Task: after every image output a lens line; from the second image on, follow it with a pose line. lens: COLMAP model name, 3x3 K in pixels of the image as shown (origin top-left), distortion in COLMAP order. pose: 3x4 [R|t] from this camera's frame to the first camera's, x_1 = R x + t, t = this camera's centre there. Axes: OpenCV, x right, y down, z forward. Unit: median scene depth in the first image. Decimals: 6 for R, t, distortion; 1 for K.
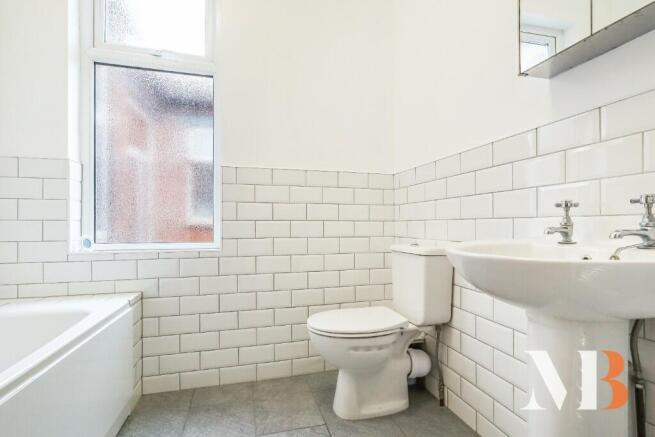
lens RADIAL K [[339.3, 0, 327.7], [0, 339.3, 228.8], [0, 0, 1]] dist [-0.004681, 0.000039]
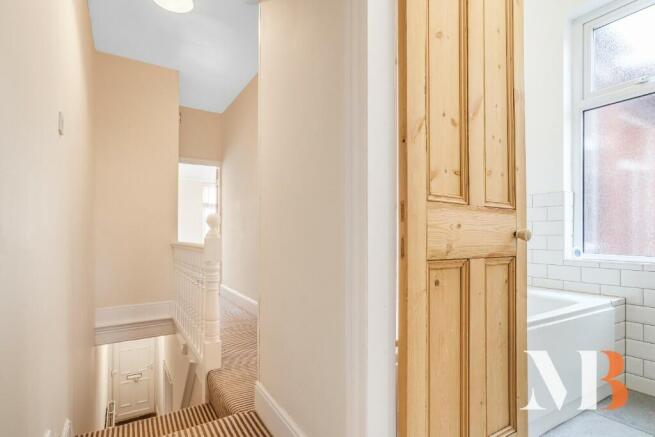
lens RADIAL K [[339.3, 0, 327.7], [0, 339.3, 228.8], [0, 0, 1]] dist [-0.004681, 0.000039]
pose [[0.304186, -0.008469, -0.952575, 0.243014], [-0.009648, 0.999882, -0.011971, -0.025137], [0.952564, 0.012832, 0.304068, -0.320367]]
